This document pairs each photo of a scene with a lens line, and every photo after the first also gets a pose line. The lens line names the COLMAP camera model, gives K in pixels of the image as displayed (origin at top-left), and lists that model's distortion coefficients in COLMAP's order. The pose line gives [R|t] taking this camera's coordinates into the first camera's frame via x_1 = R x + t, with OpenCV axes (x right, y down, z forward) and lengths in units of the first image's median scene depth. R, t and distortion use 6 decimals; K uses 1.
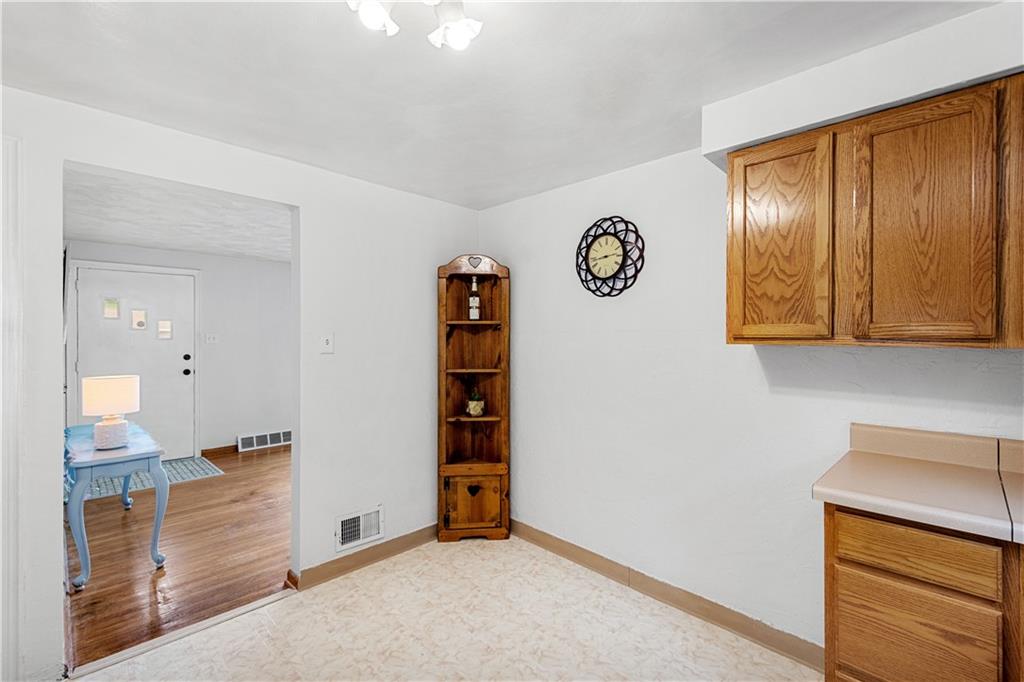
lens RADIAL K [[447.9, 0, 512.3], [0, 447.9, 337.1], [0, 0, 1]] dist [0.011225, -0.004077]
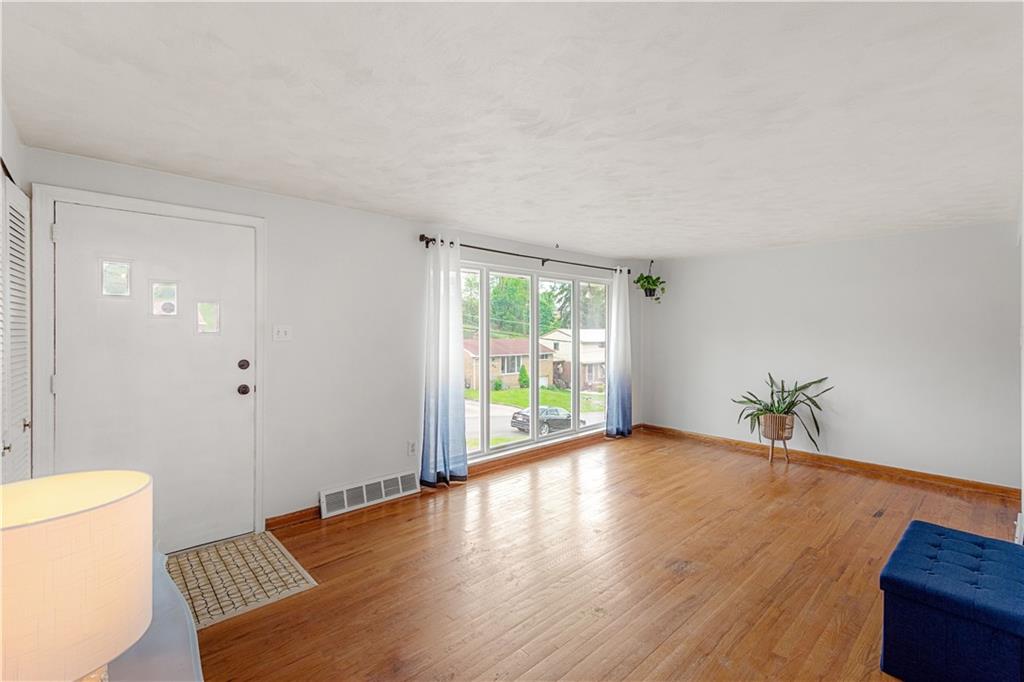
lens RADIAL K [[447.9, 0, 505.7], [0, 447.9, 331.1], [0, 0, 1]] dist [0.011225, -0.004077]
pose [[0.998530, -0.001154, -0.054184, -0.334599], [0.000938, 0.999991, -0.004017, 0.003445], [0.054188, 0.003961, 0.998523, 0.413057]]
